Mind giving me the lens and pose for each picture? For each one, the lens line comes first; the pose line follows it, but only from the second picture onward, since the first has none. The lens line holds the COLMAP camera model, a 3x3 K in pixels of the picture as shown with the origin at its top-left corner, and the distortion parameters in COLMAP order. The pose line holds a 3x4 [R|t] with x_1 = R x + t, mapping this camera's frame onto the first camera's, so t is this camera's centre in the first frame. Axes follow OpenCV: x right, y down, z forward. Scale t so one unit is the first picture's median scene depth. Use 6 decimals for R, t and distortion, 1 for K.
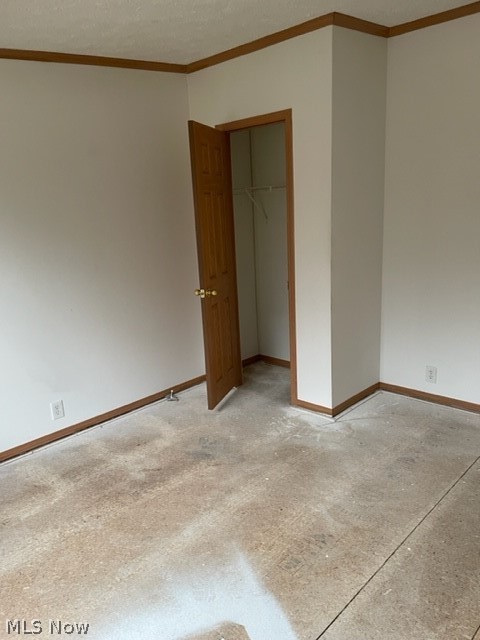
lens RADIAL K [[491.5, 0, 243.9], [0, 491.5, 325.5], [0, 0, 1]] dist [0.056863, -0.008242]
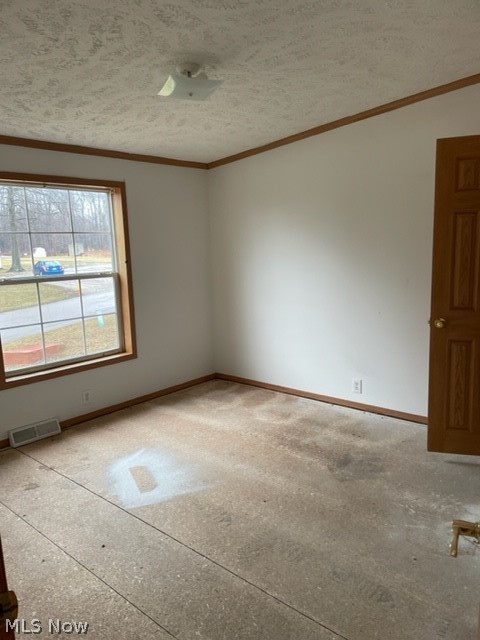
lens RADIAL K [[491.5, 0, 242.8], [0, 491.5, 318.4], [0, 0, 1]] dist [0.056863, -0.008242]
pose [[0.025397, 0.207265, -0.977955, 0.920908], [-0.197571, 0.960016, 0.198332, -0.215881], [0.979960, 0.188179, 0.065331, 0.646138]]
